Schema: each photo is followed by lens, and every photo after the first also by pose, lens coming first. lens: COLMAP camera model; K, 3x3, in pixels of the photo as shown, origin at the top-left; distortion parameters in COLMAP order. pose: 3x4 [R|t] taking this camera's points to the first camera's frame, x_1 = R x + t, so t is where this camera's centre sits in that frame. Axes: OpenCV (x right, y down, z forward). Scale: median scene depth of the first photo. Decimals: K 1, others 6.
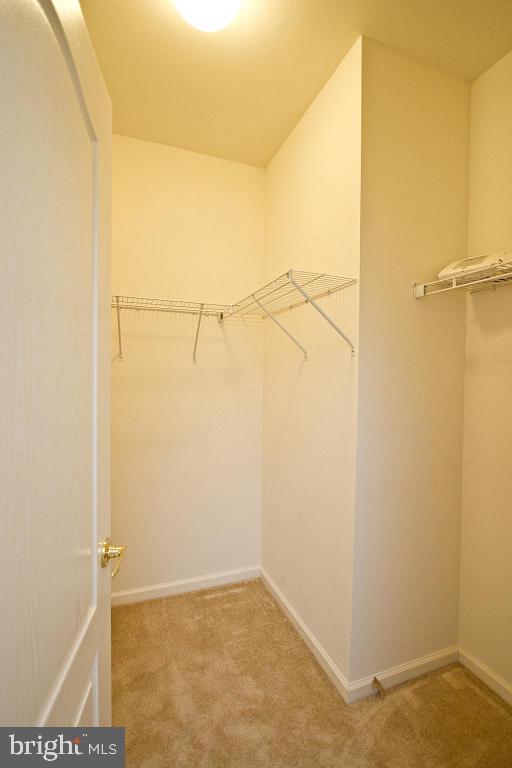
lens RADIAL K [[365.2, 0, 256.8], [0, 365.2, 381.6], [0, 0, 1]] dist [-0.019940, 0.005207]
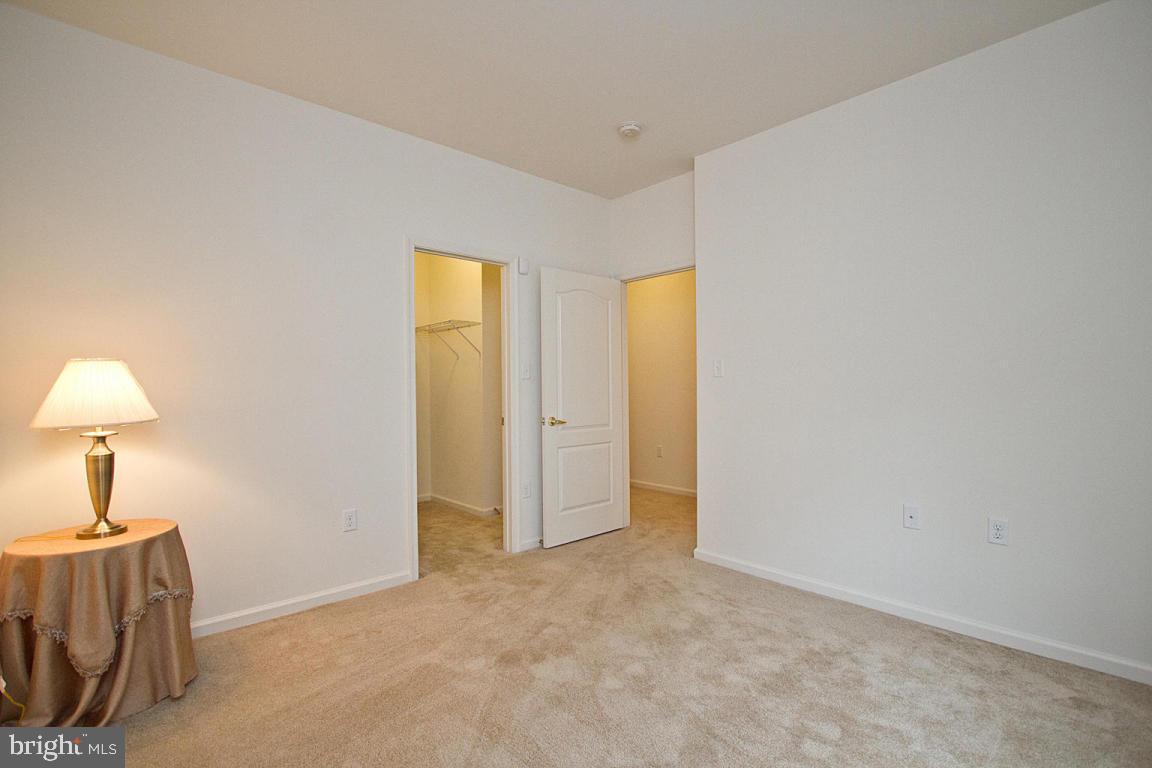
lens RADIAL K [[547.8, 0, 576.3], [0, 547.8, 384.8], [0, 0, 1]] dist [-0.019940, 0.005207]
pose [[0.940671, -0.020390, 0.338707, -0.304129], [0.028796, 0.999389, -0.019810, 0.174812], [-0.338096, 0.028388, 0.940683, -2.245919]]
